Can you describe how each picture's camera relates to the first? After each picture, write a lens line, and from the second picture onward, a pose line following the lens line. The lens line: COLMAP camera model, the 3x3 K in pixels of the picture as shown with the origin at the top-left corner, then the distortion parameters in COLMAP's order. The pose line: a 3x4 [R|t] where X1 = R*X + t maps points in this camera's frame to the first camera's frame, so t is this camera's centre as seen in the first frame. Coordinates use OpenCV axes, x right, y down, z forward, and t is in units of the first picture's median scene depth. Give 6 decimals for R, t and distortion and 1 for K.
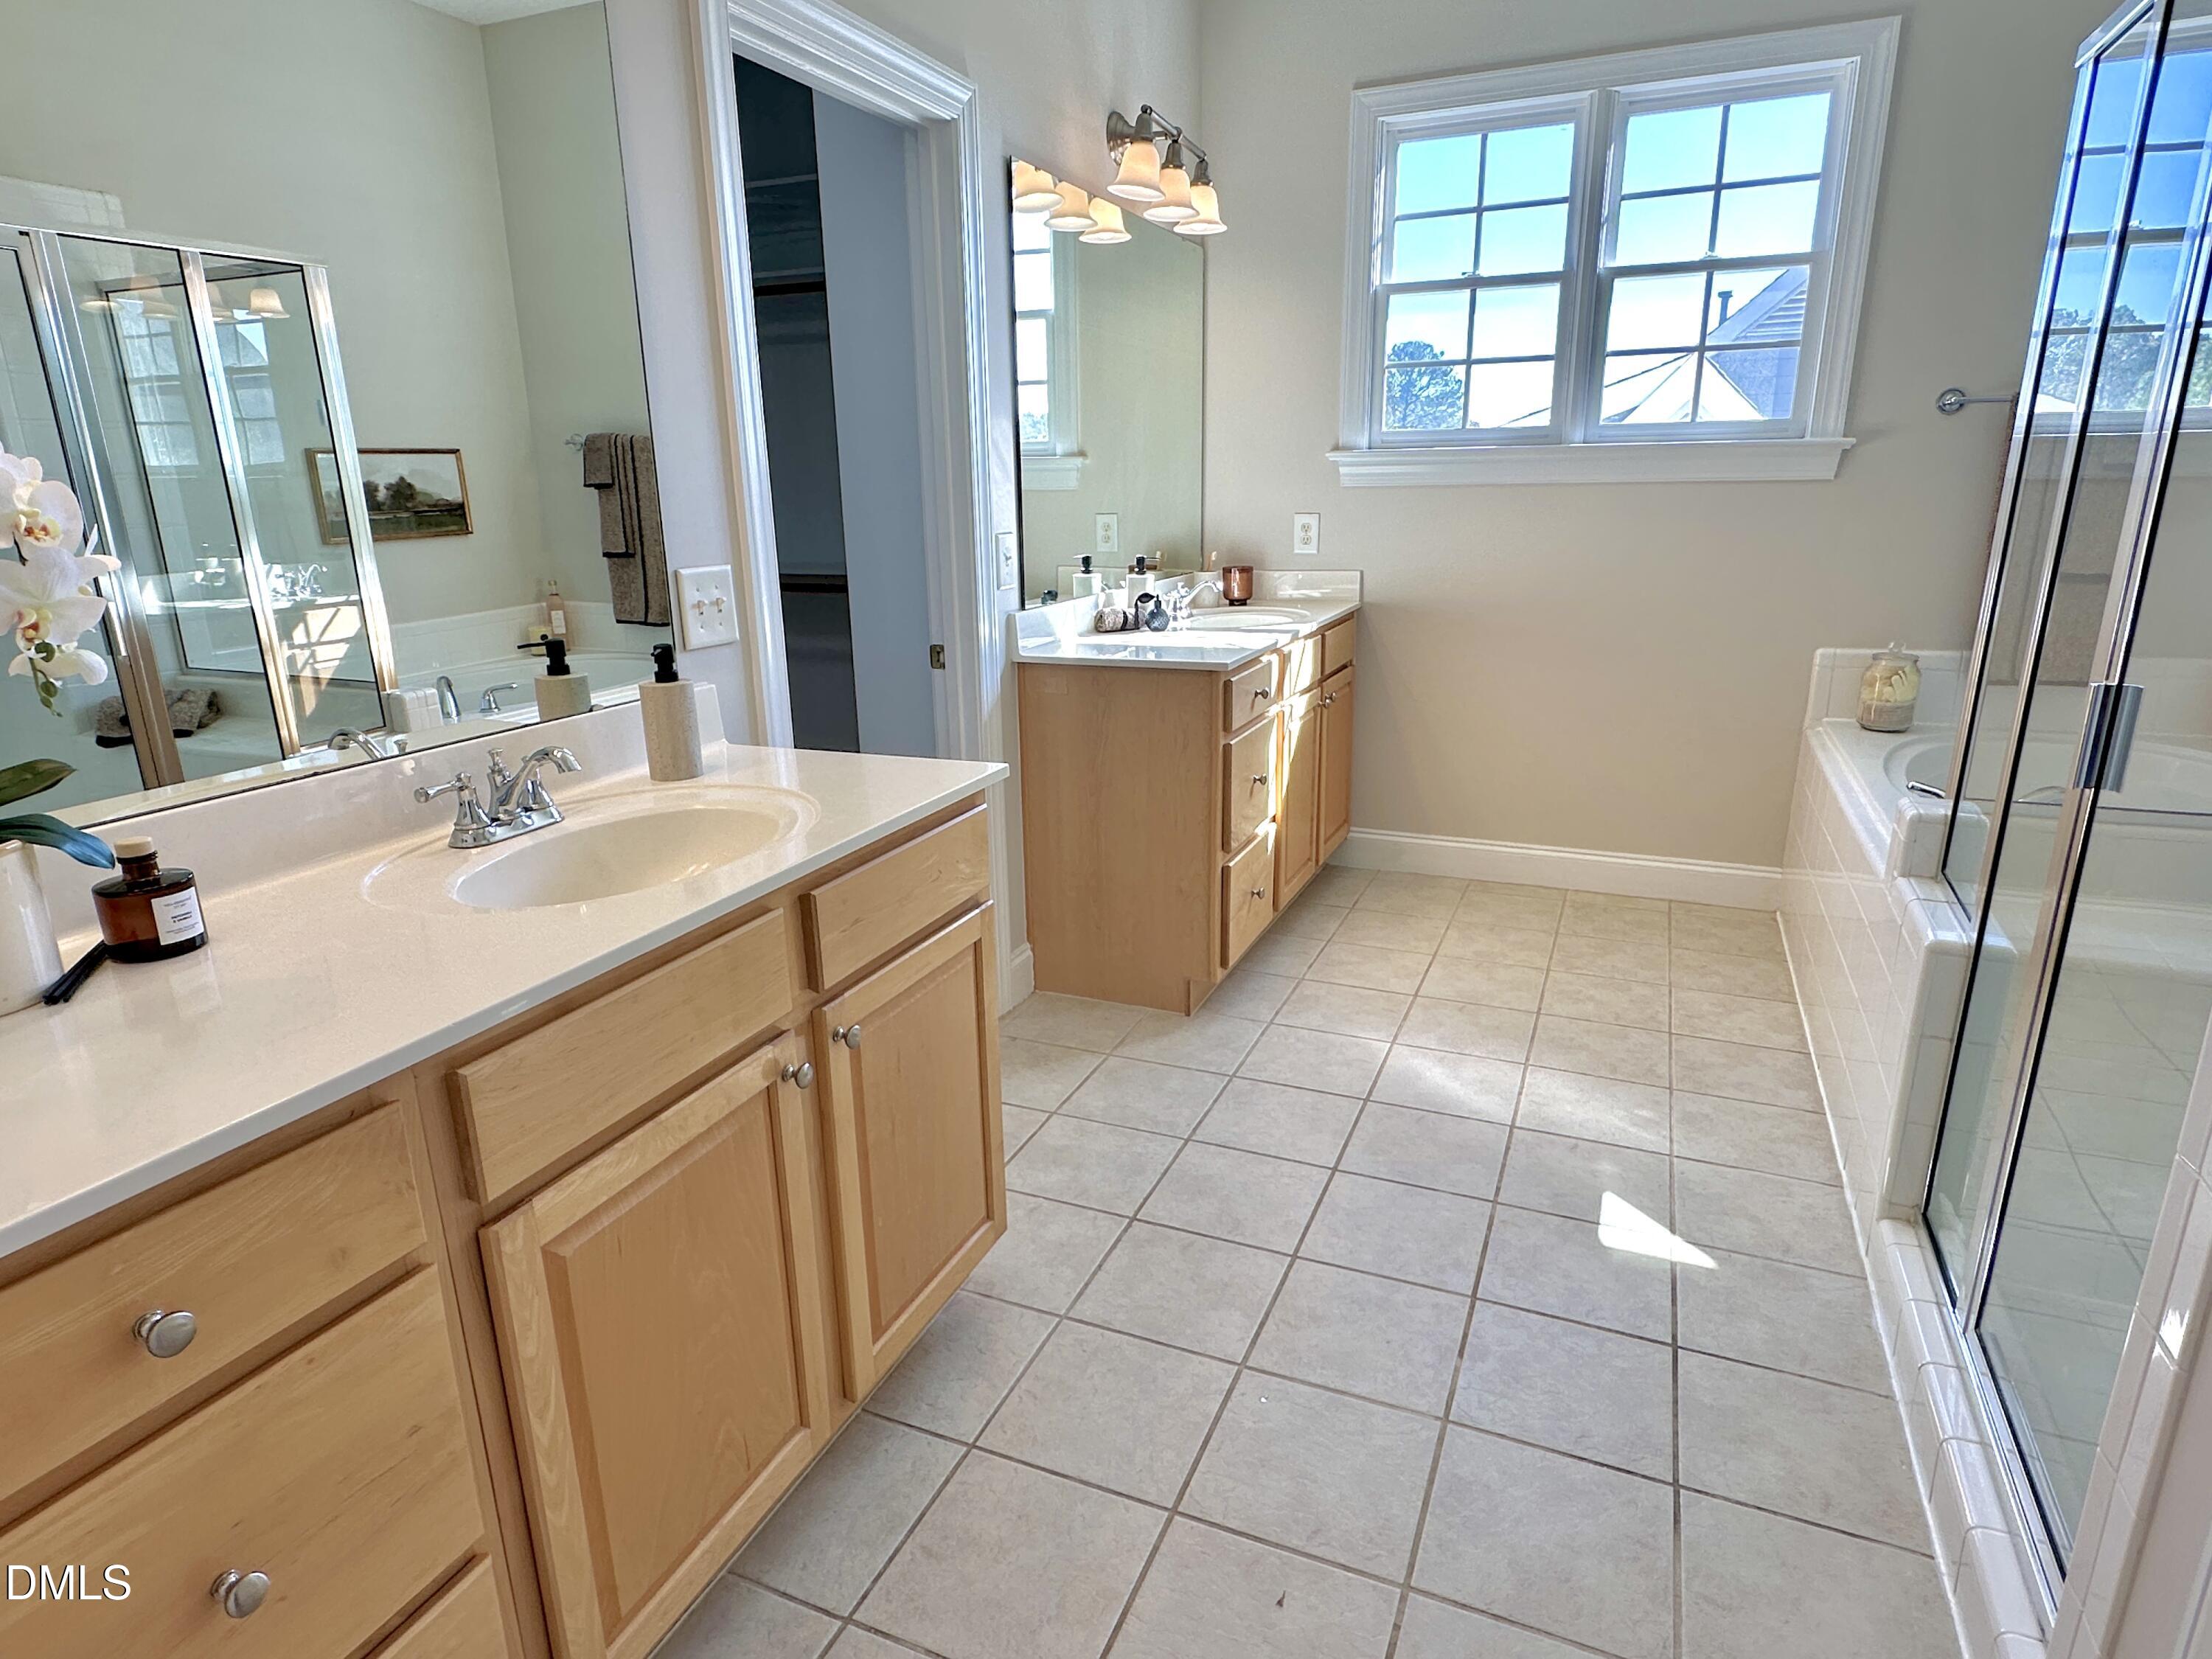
lens RADIAL K [[1224.6, 0, 1109.1], [0, 1224.6, 837.3], [0, 0, 1]] dist [0.000771, 0.000014]
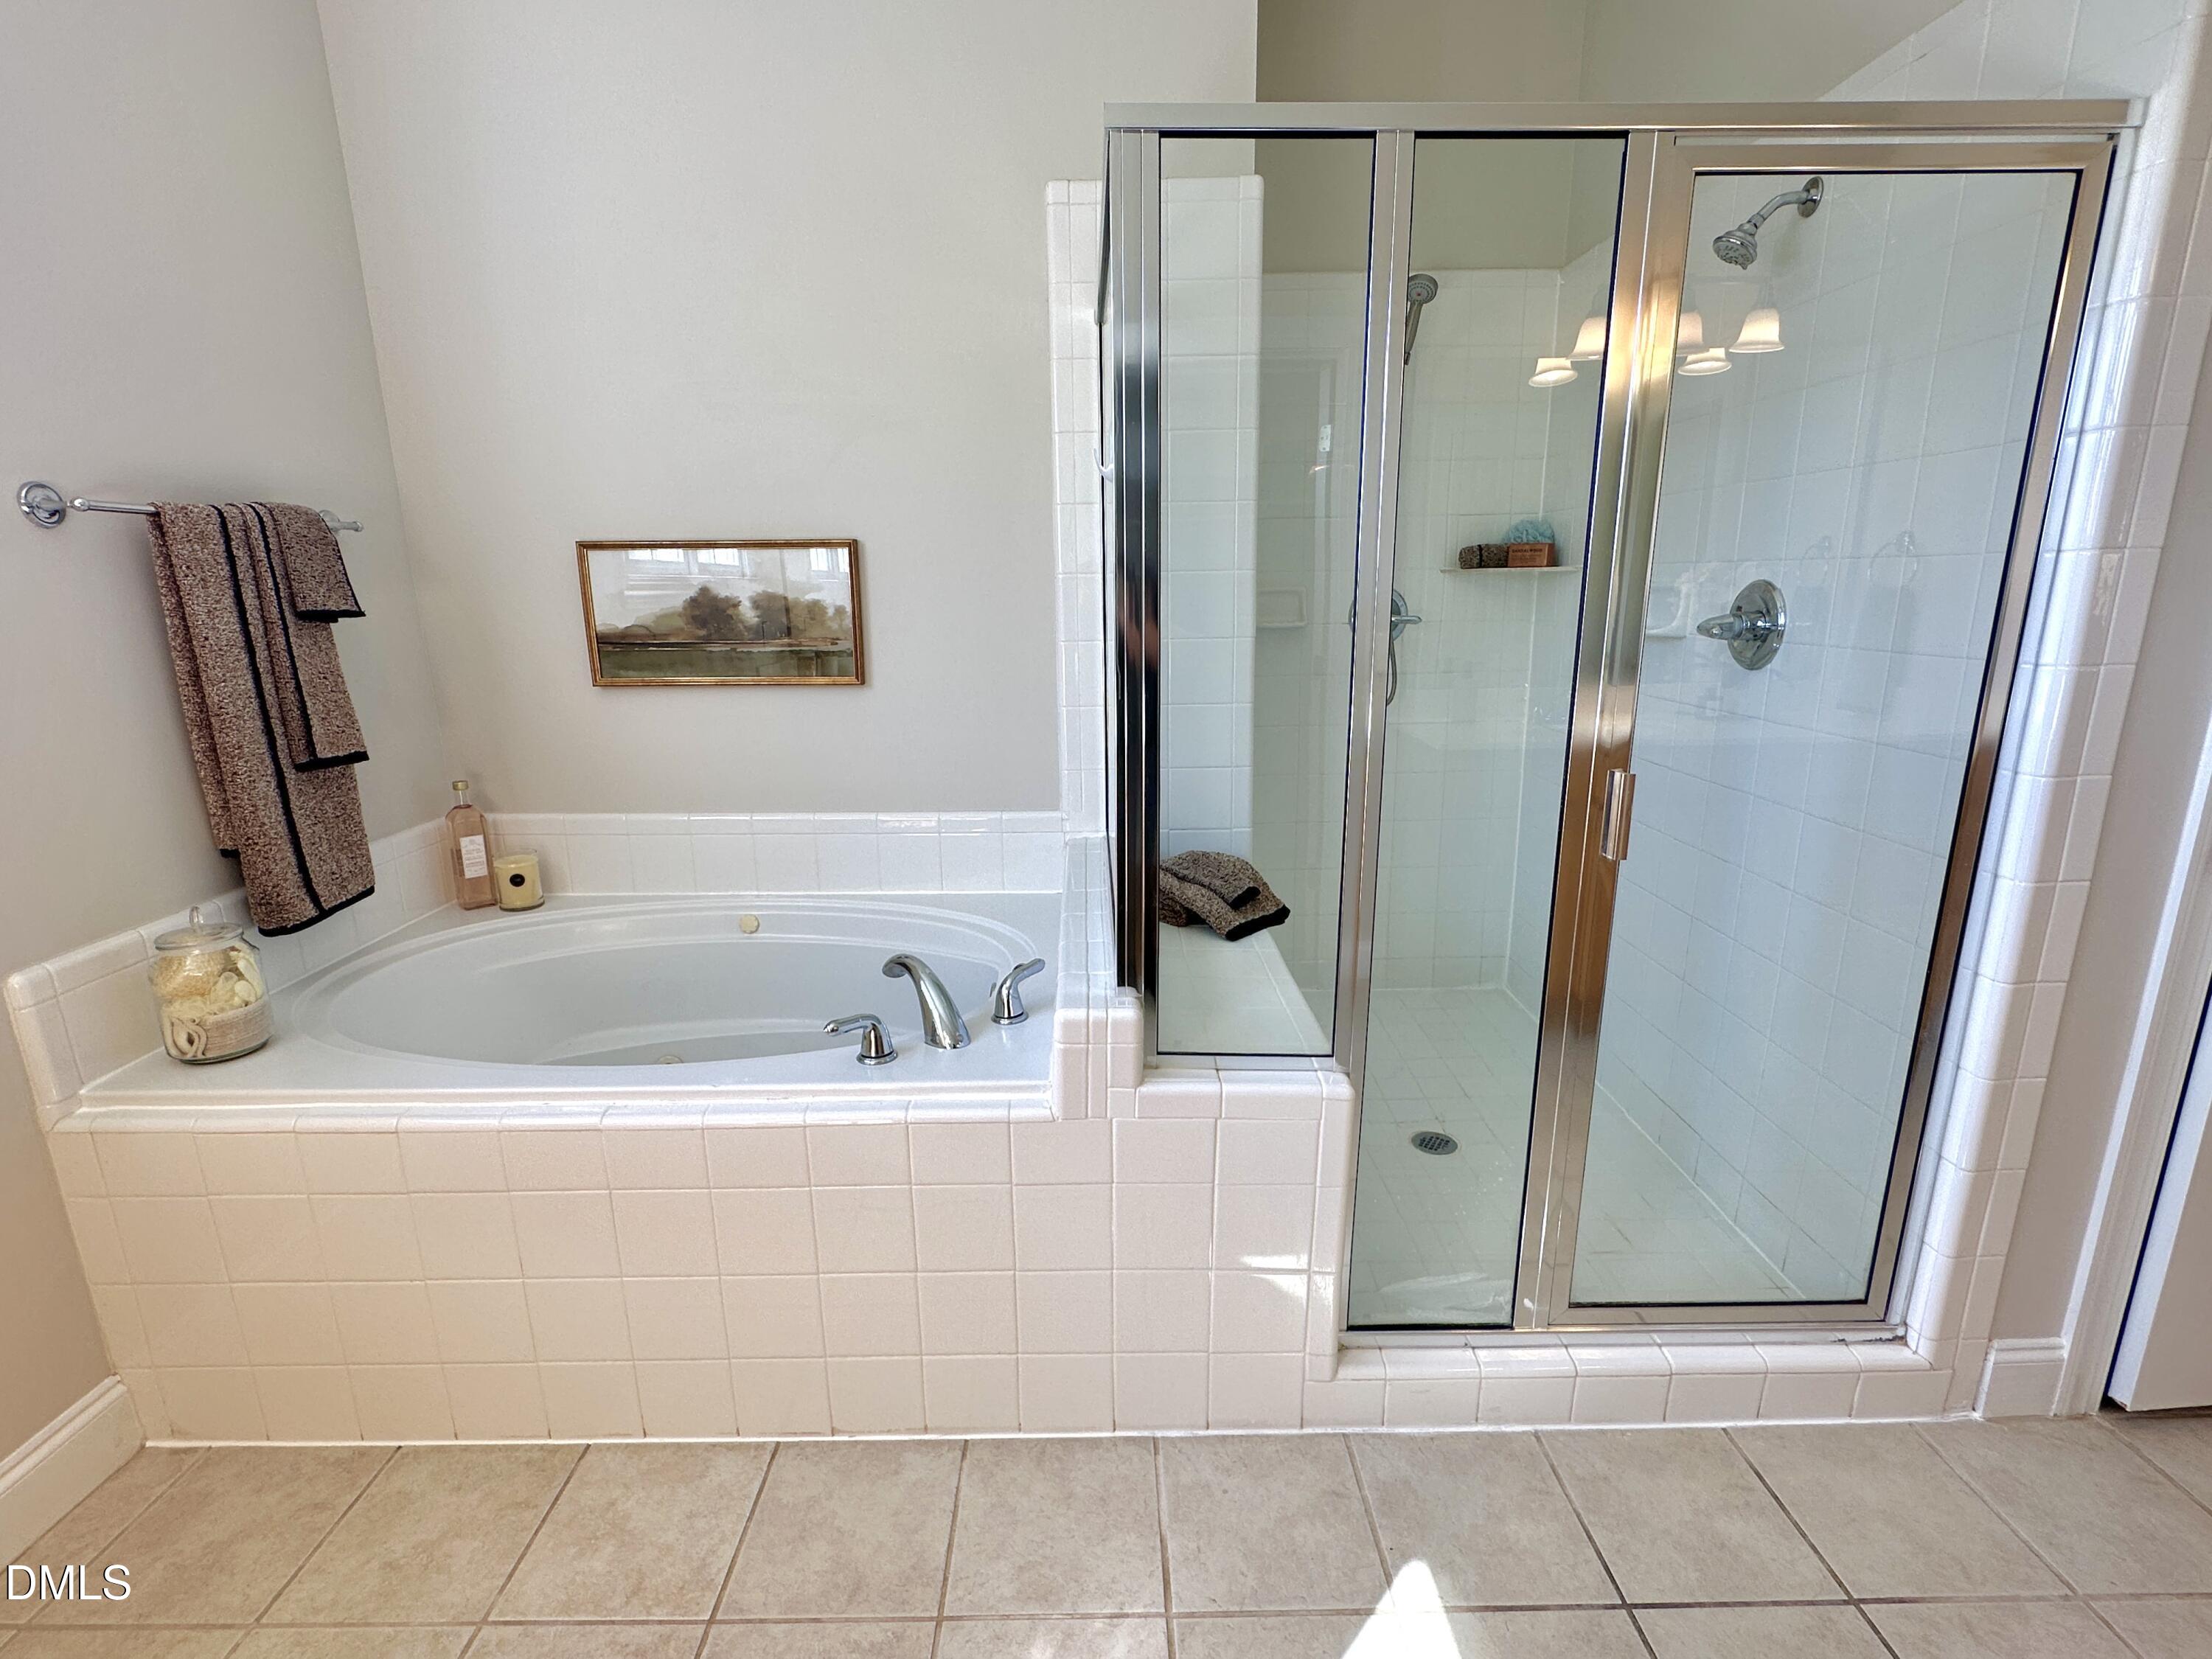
lens RADIAL K [[1038.1, 0, 1107.1], [0, 1038.1, 840.4], [0, 0, 1]] dist [-0.002842, -0.000147]
pose [[-0.412158, -0.192088, 0.890634, 0.035995], [0.264729, 0.910103, 0.318795, -0.255011], [-0.871805, 0.367171, -0.324255, 0.843255]]
